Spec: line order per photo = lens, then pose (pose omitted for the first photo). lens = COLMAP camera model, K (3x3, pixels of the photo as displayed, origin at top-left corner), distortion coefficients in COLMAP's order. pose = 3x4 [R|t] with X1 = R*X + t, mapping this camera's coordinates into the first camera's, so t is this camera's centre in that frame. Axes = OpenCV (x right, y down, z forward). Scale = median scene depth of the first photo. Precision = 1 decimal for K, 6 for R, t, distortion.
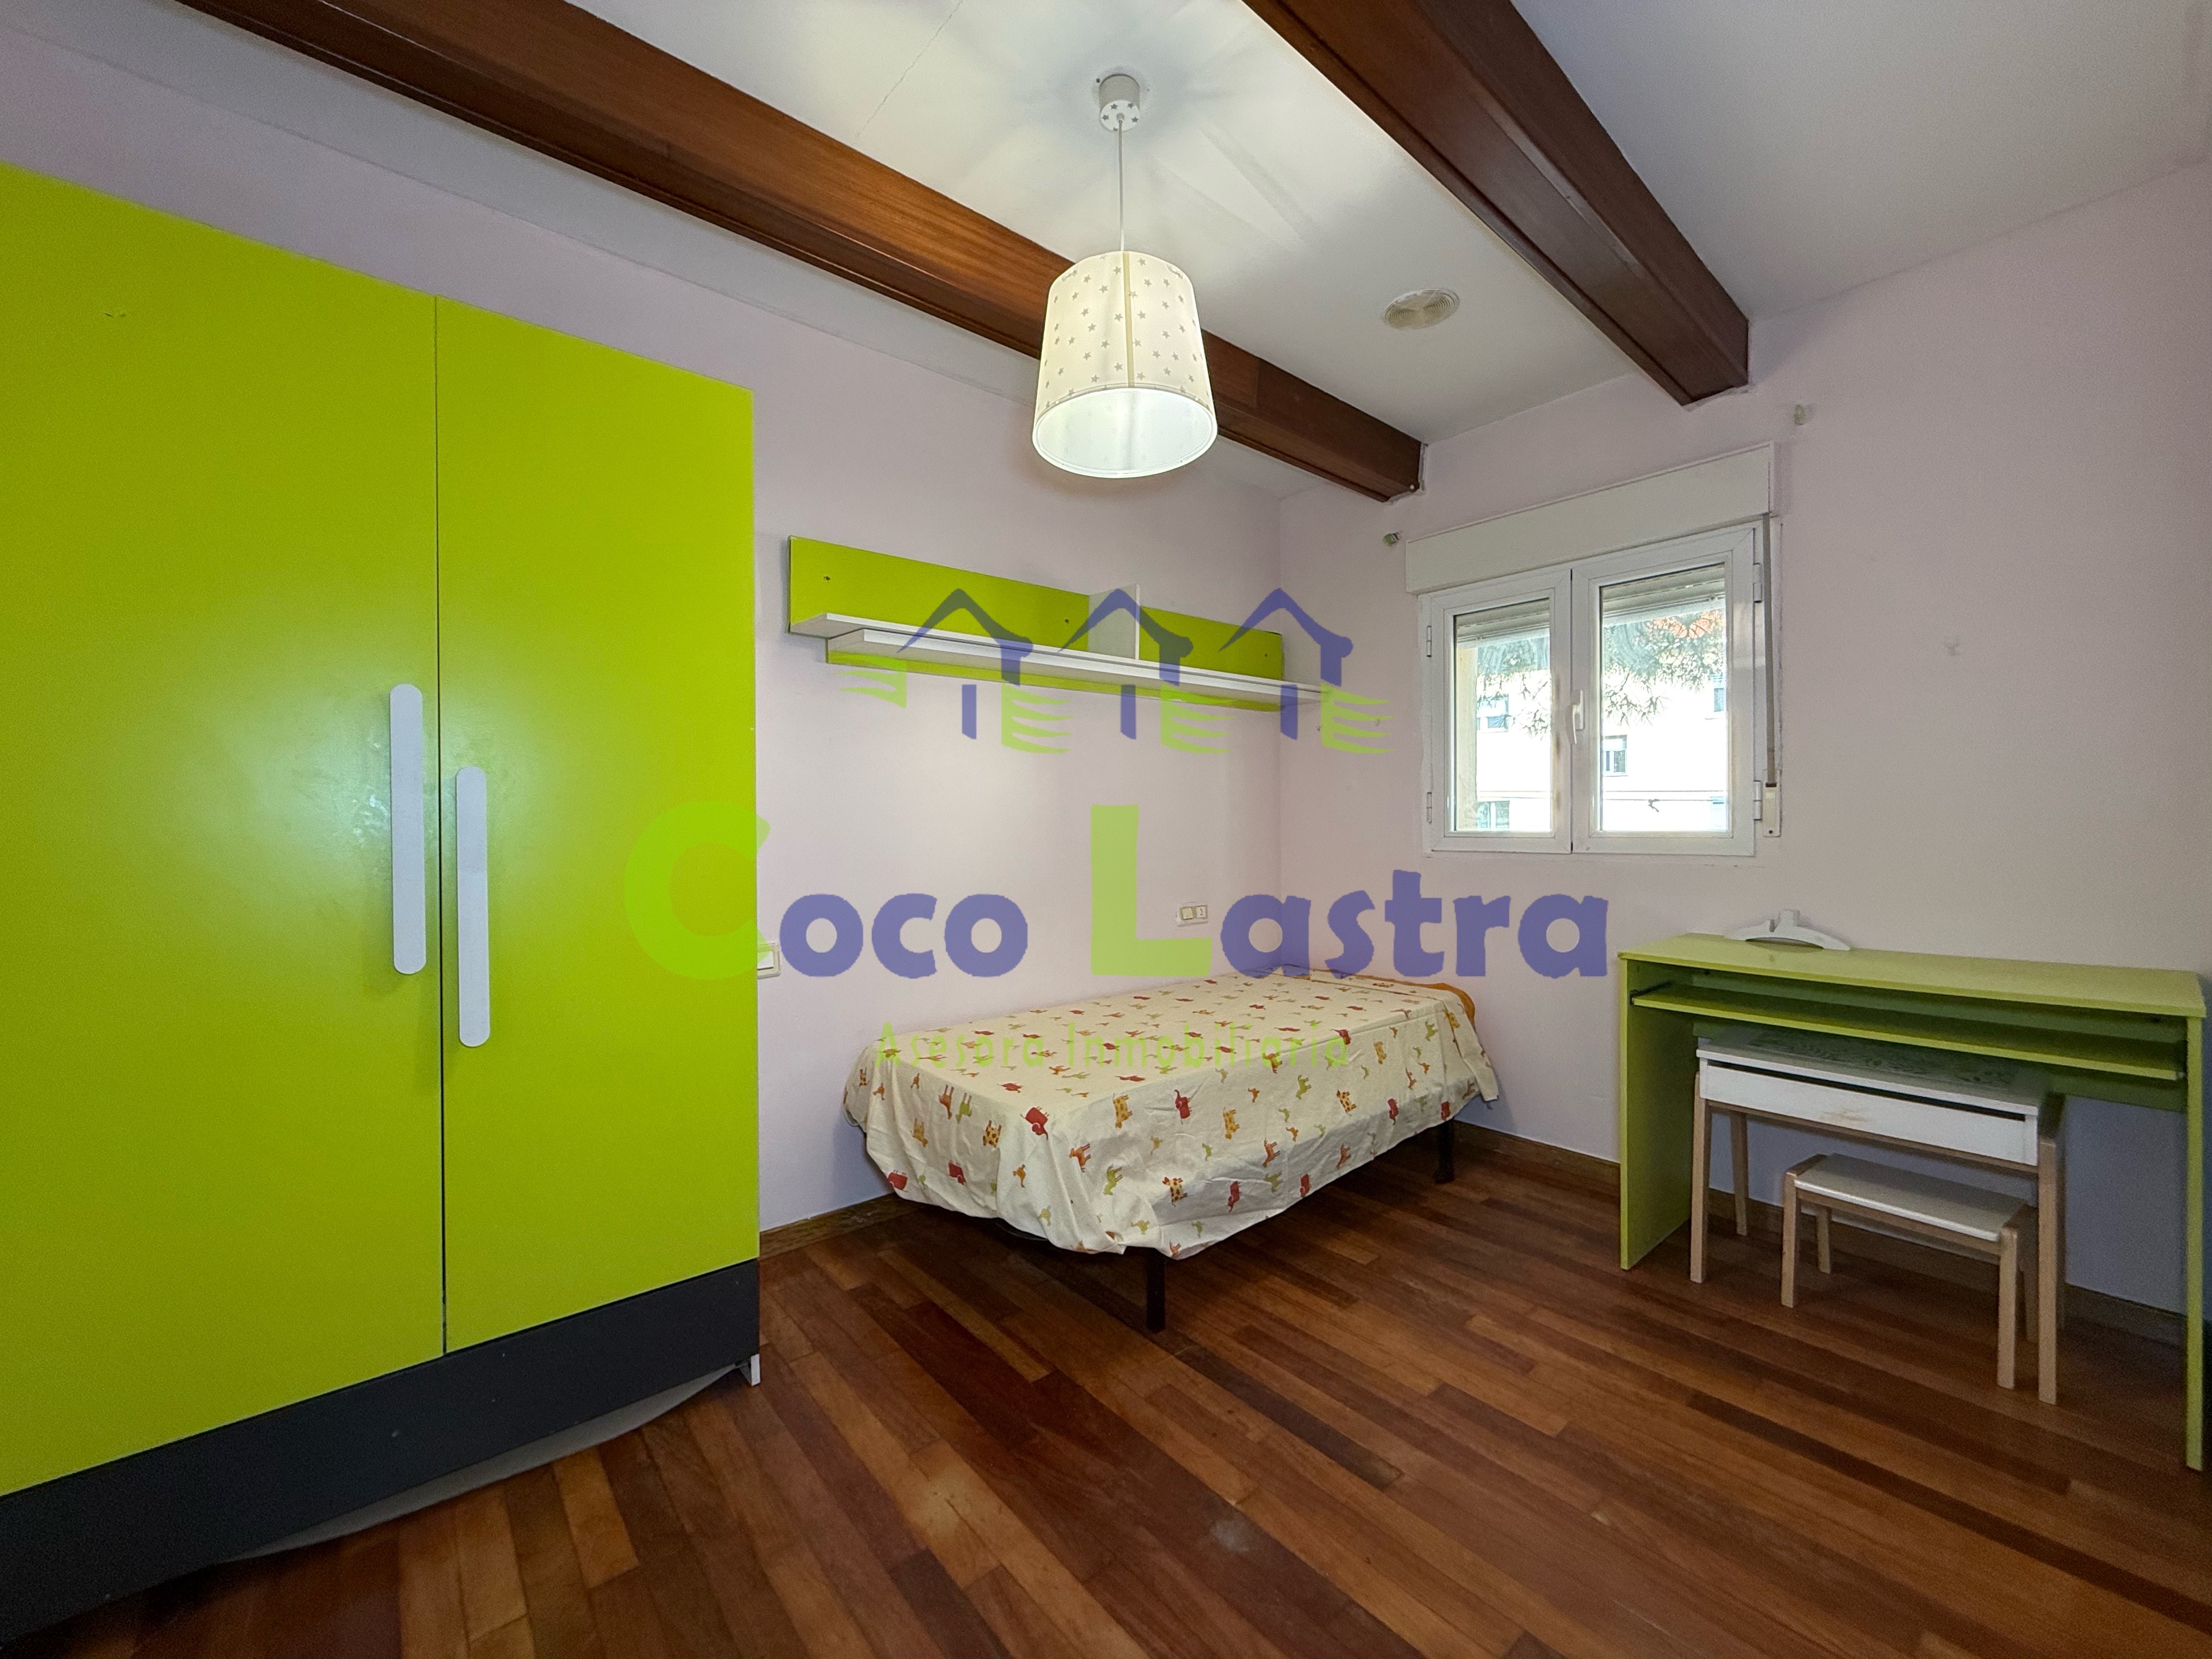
lens RADIAL K [[881.4, 0, 1092.7], [0, 881.4, 824.3], [0, 0, 1]] dist [-0.001989, -0.000168]
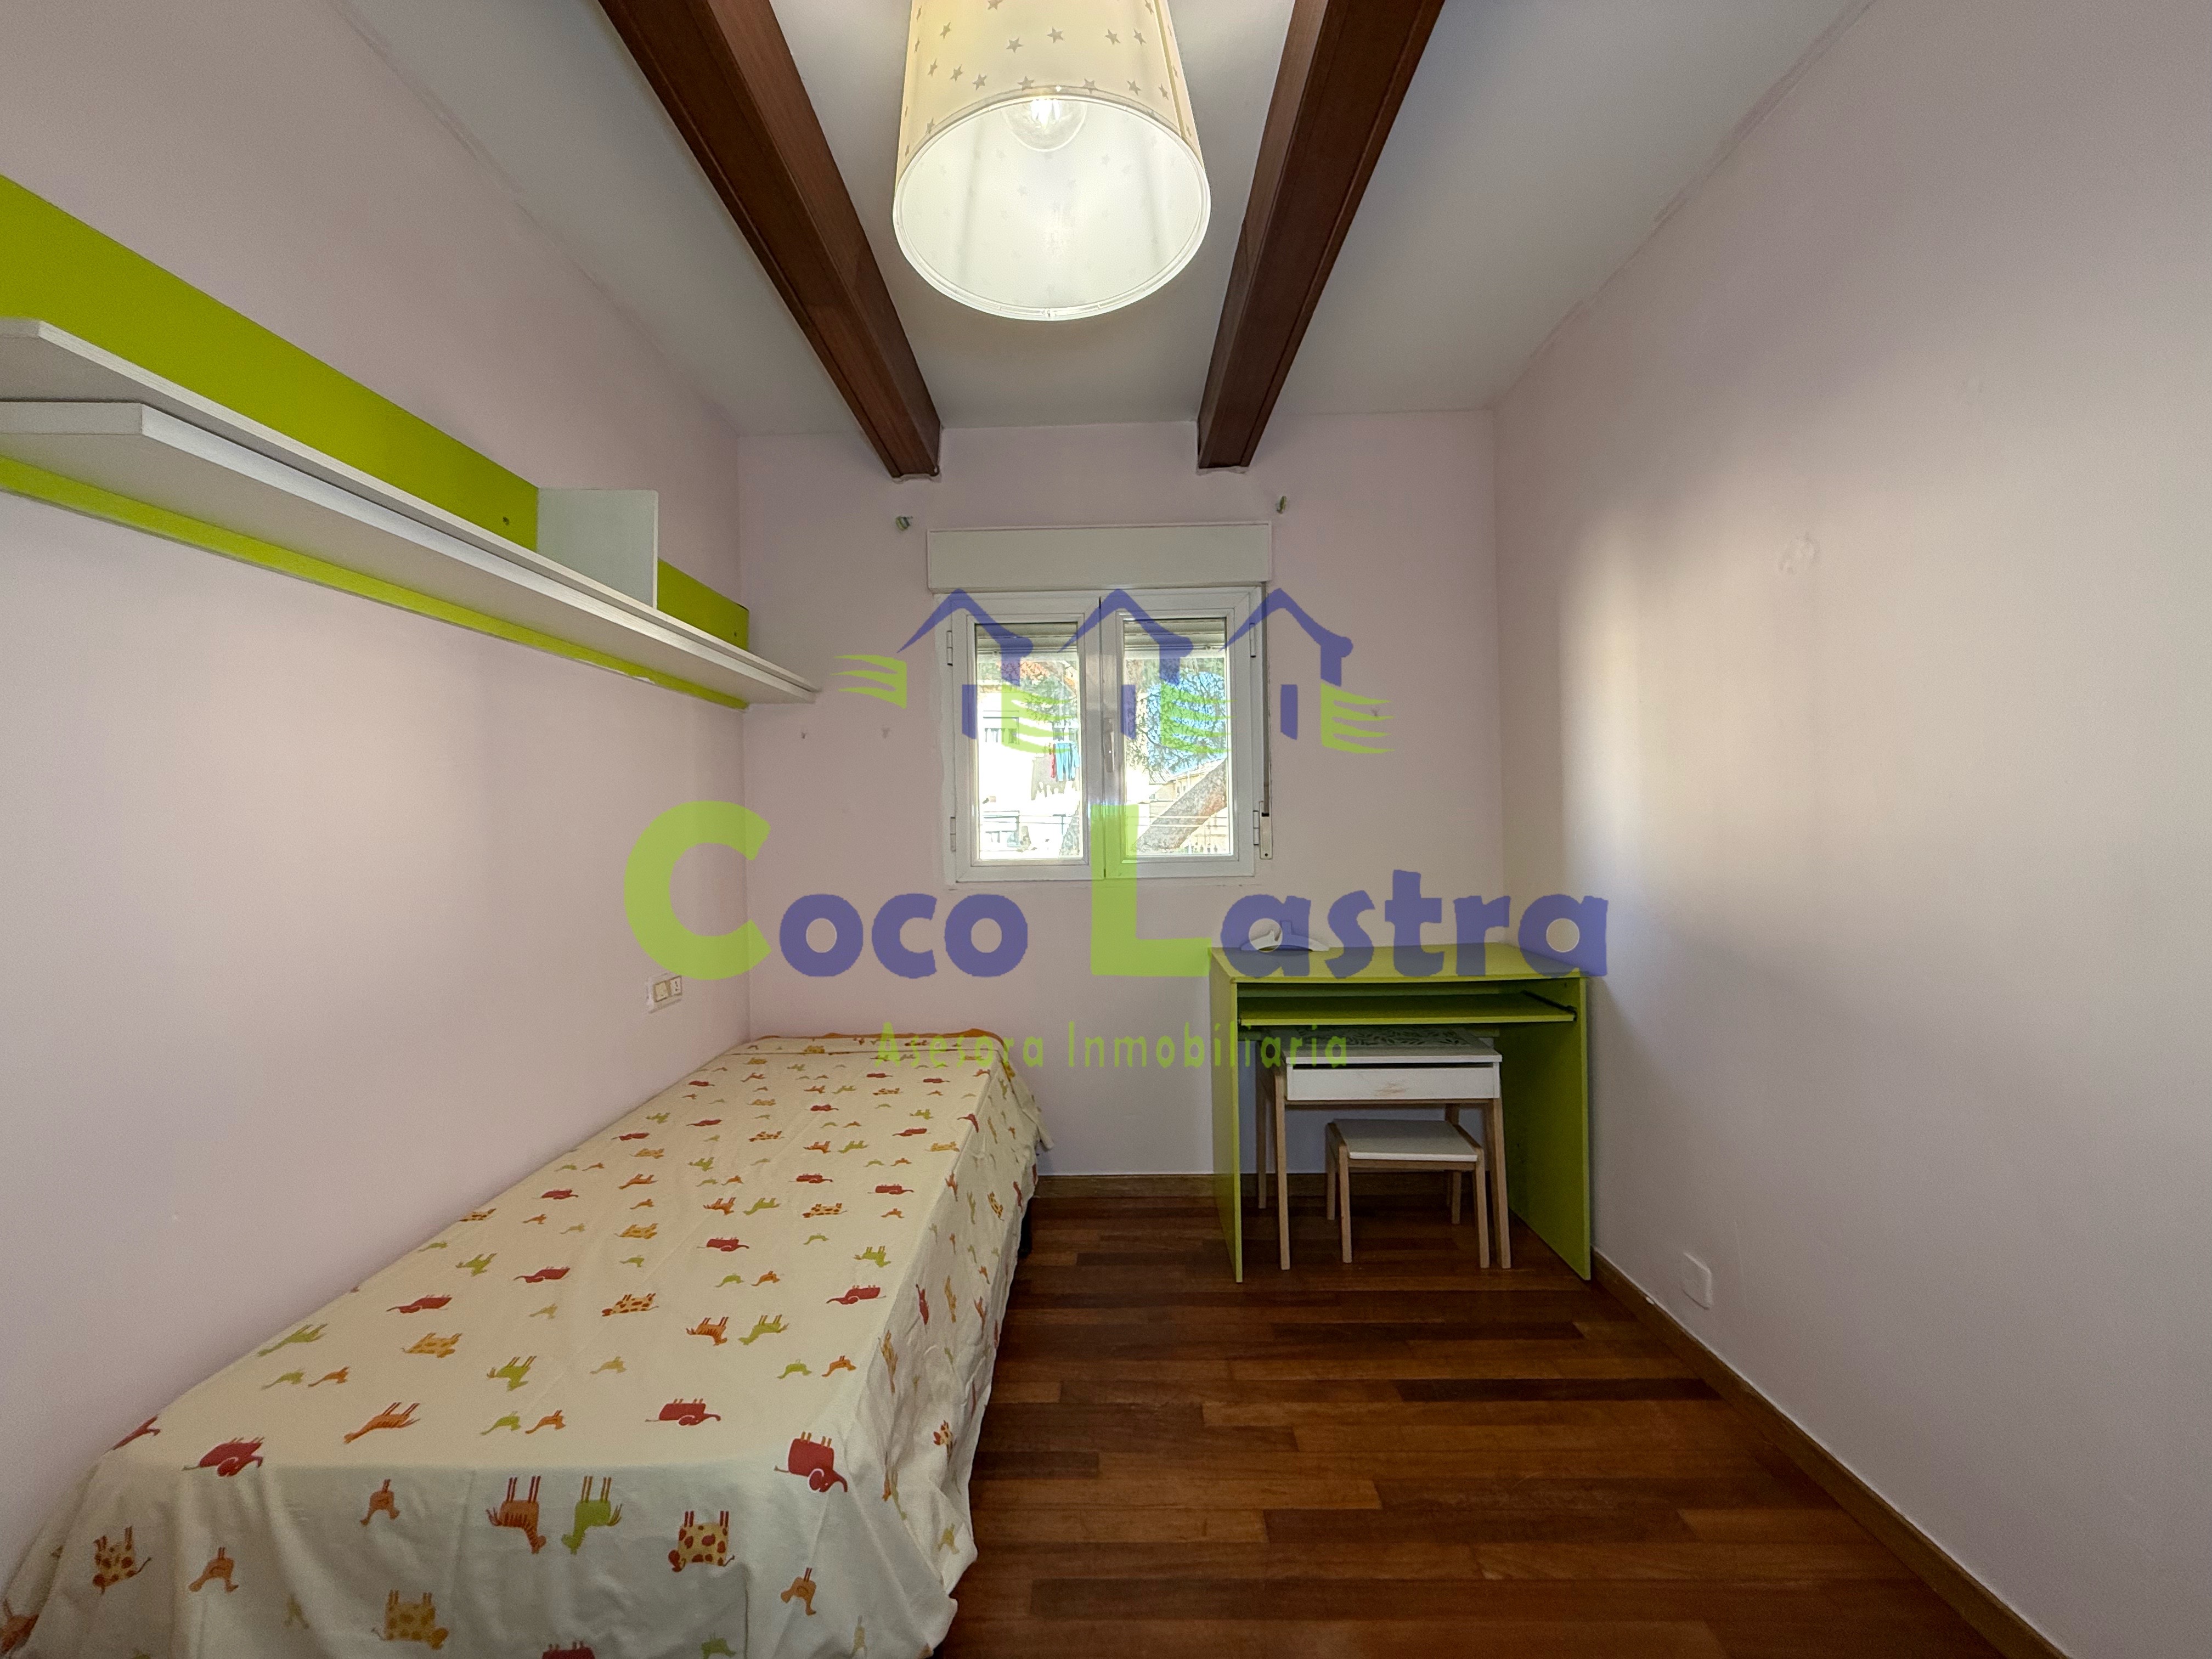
lens RADIAL K [[881.4, 0, 1100.1], [0, 881.4, 826.6], [0, 0, 1]] dist [-0.001989, -0.000168]
pose [[0.652131, -0.004609, 0.758093, -0.317160], [0.015593, 0.999852, -0.007334, -0.028781], [-0.757946, 0.016603, 0.652106, 0.488950]]
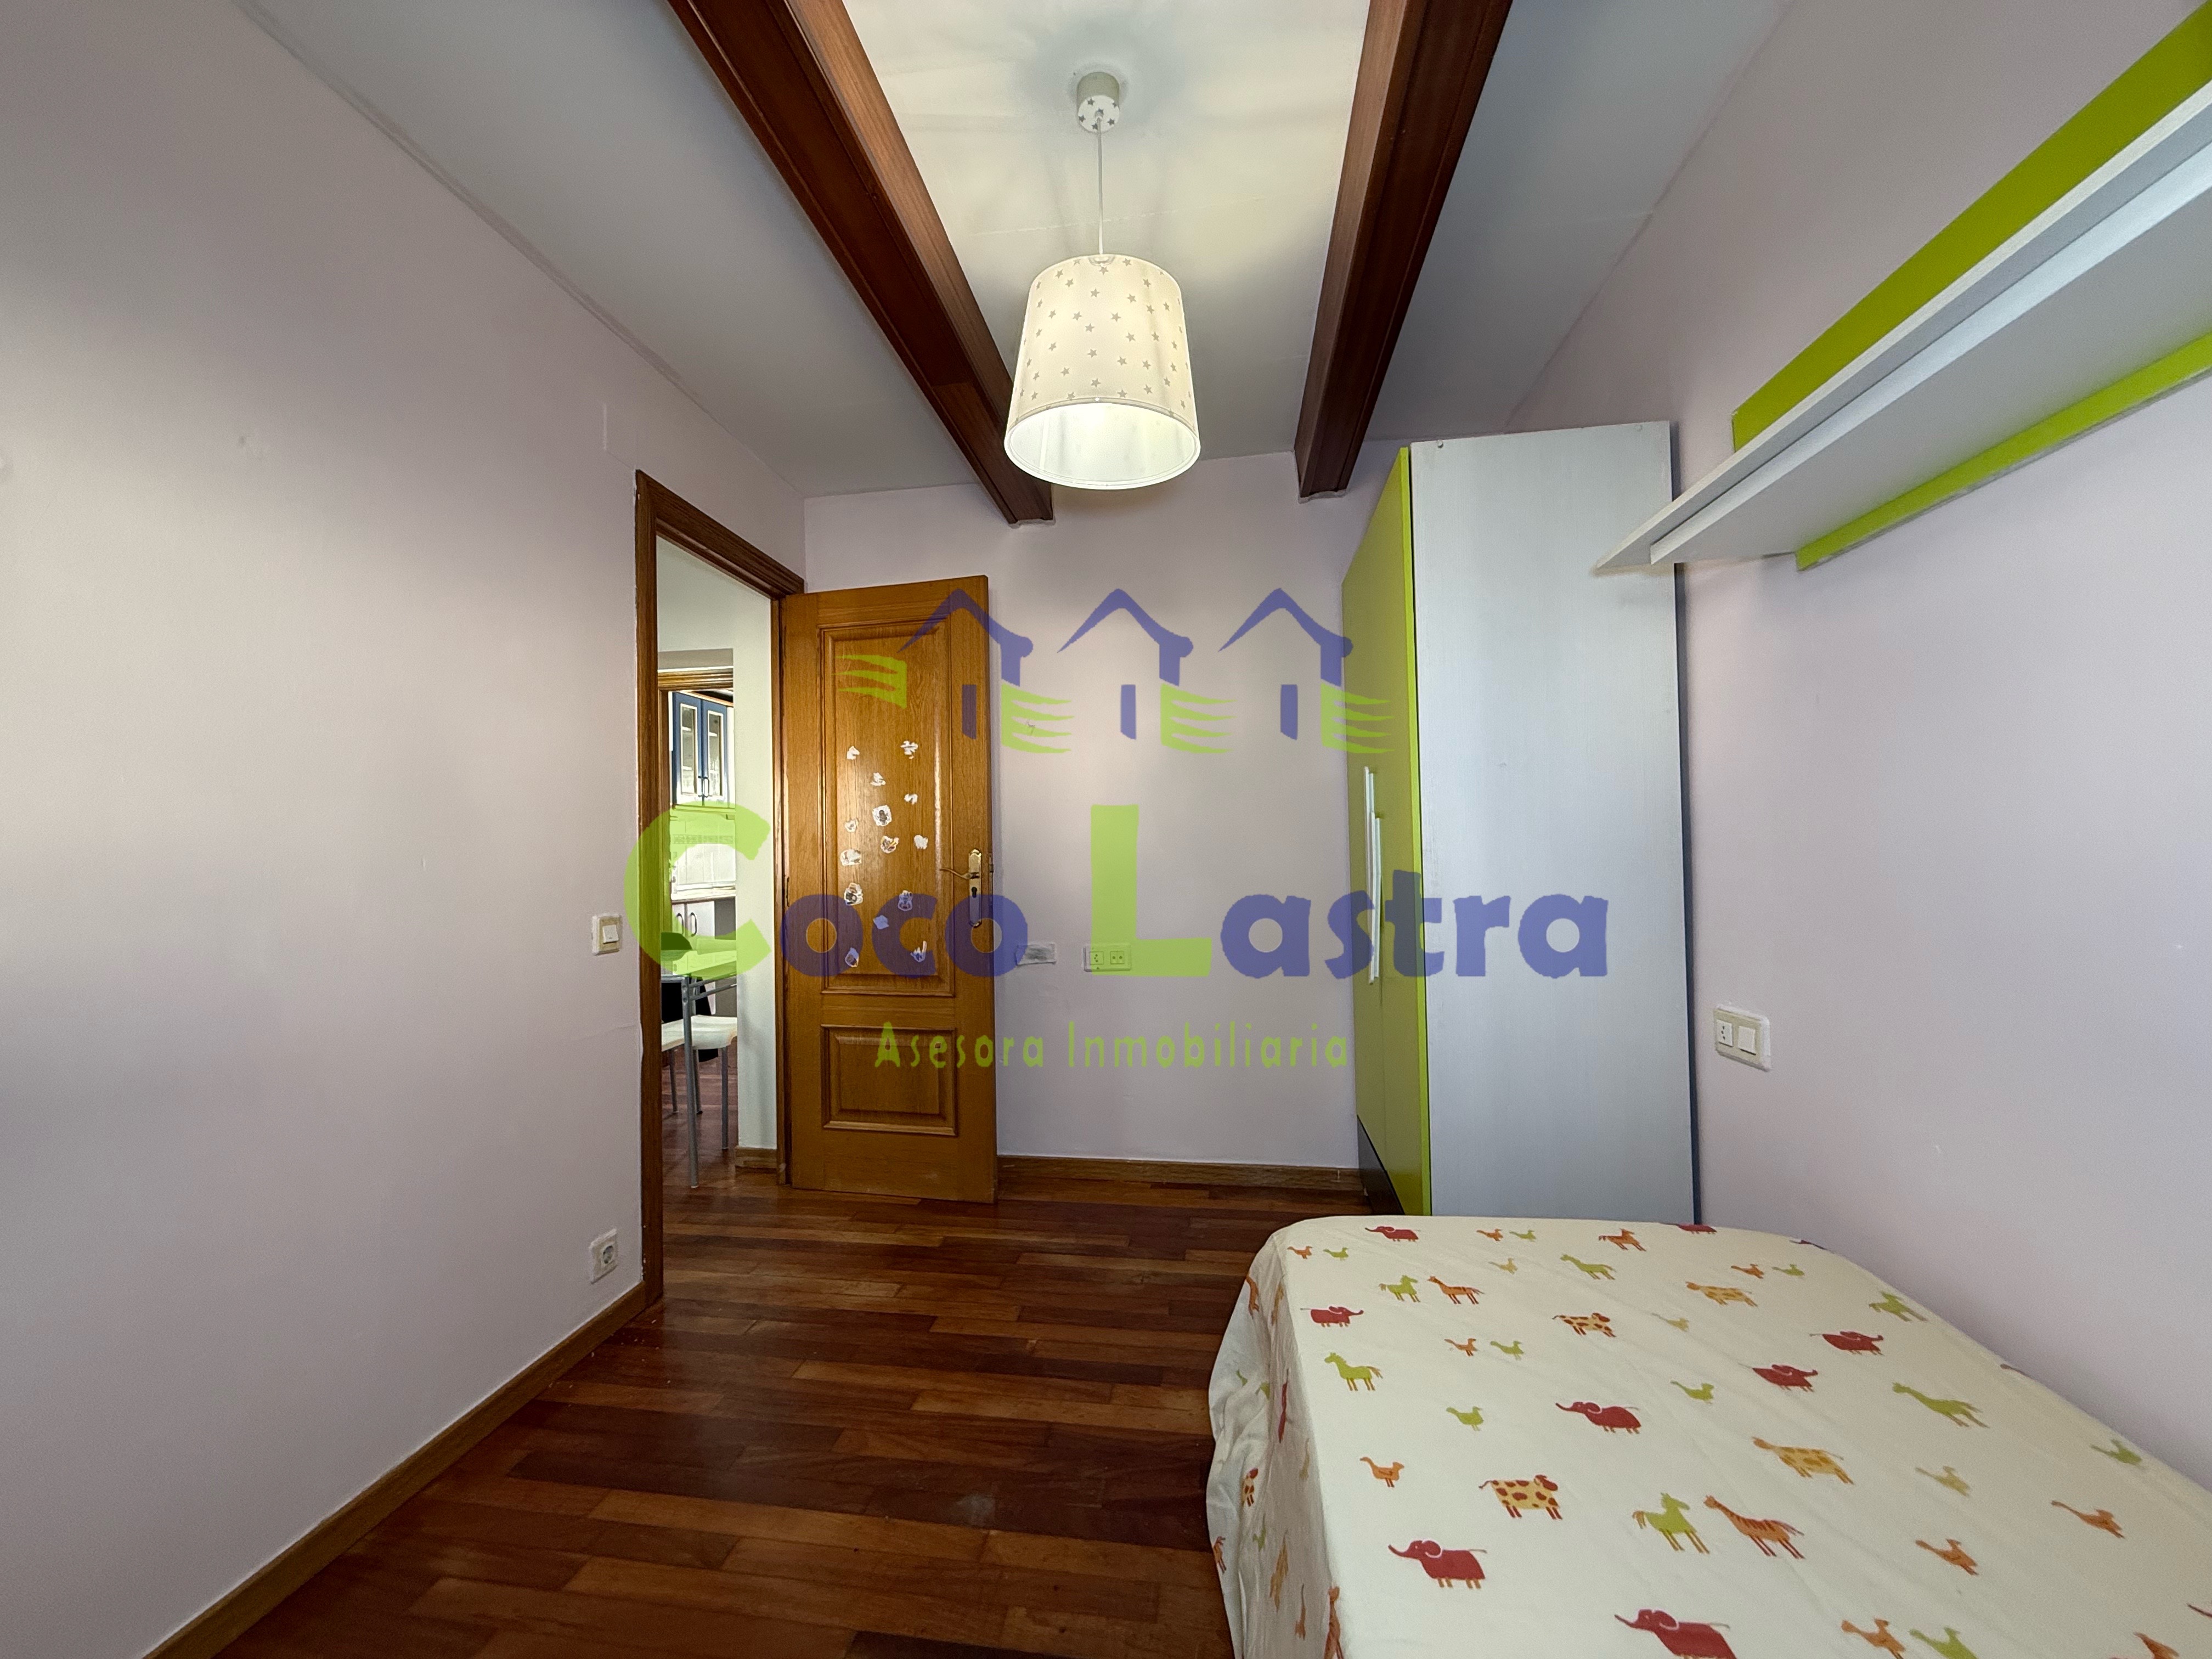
lens RADIAL K [[881.4, 0, 1095.7], [0, 881.4, 830.8], [0, 0, 1]] dist [-0.001989, -0.000168]
pose [[-0.750316, 0.007179, -0.661040, 0.542703], [0.021052, 0.999693, -0.013038, -0.013878], [0.660744, -0.023699, -0.750237, 1.373950]]
